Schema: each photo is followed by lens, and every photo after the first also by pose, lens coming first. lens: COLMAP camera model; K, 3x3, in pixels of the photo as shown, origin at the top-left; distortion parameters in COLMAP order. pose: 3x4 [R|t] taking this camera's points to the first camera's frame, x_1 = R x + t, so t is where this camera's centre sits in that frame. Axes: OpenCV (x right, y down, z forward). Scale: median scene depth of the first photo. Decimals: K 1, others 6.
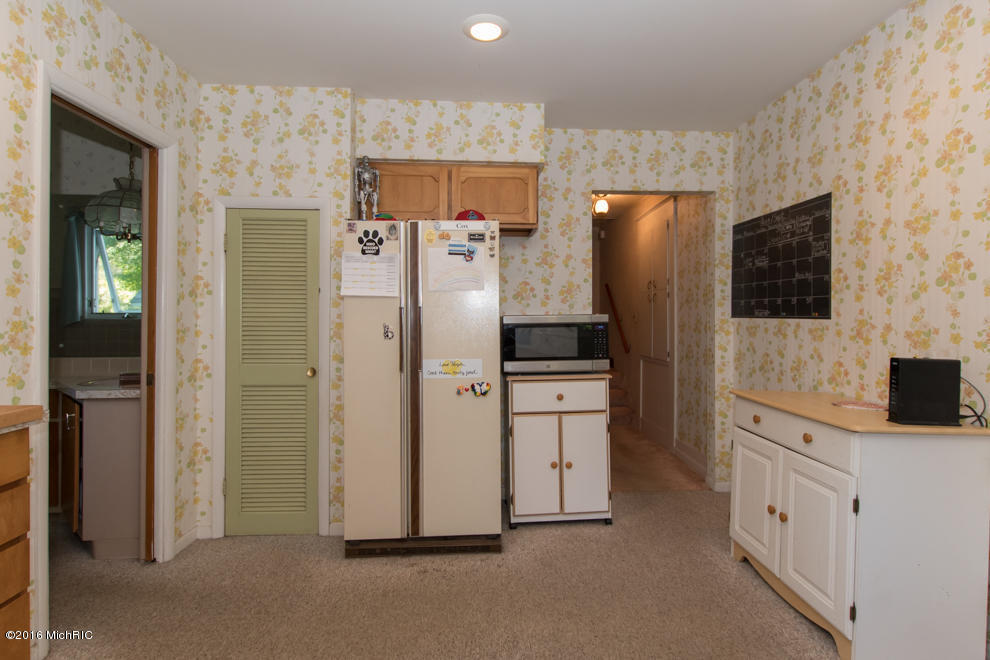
lens RADIAL K [[509.1, 0, 498.5], [0, 509.1, 316.6], [0, 0, 1]] dist [0.000608, -0.000087]
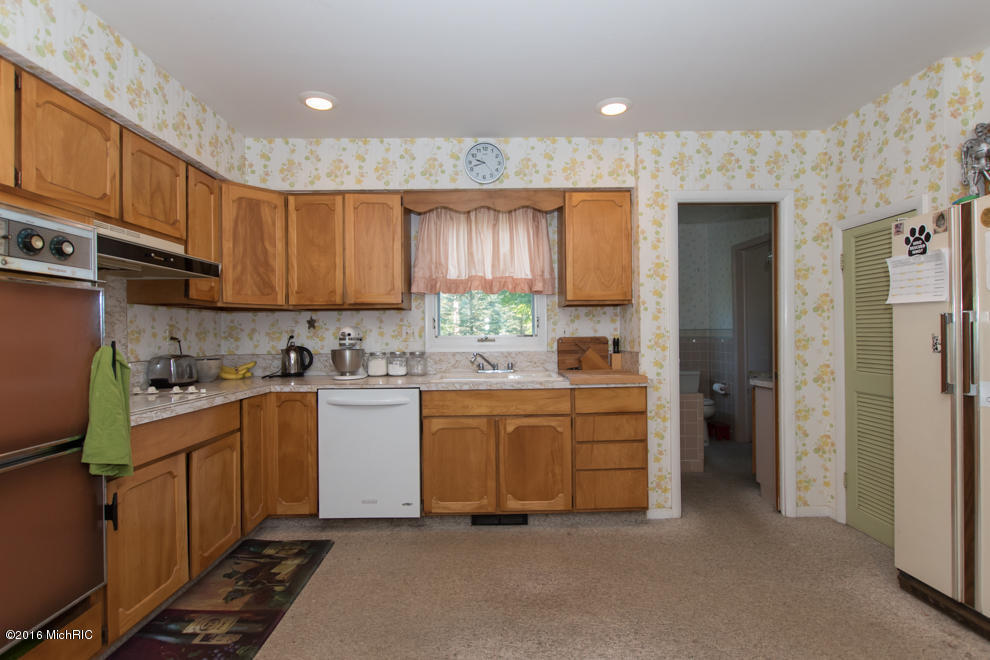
lens RADIAL K [[471.5, 0, 495.0], [0, 471.5, 330.0], [0, 0, 1]] dist [-0.000870, 0.000197]
pose [[-0.037757, -0.010232, -0.999235, 0.583550], [0.015127, 0.999827, -0.010810, 0.005006], [0.999172, -0.015524, -0.037596, 0.304323]]
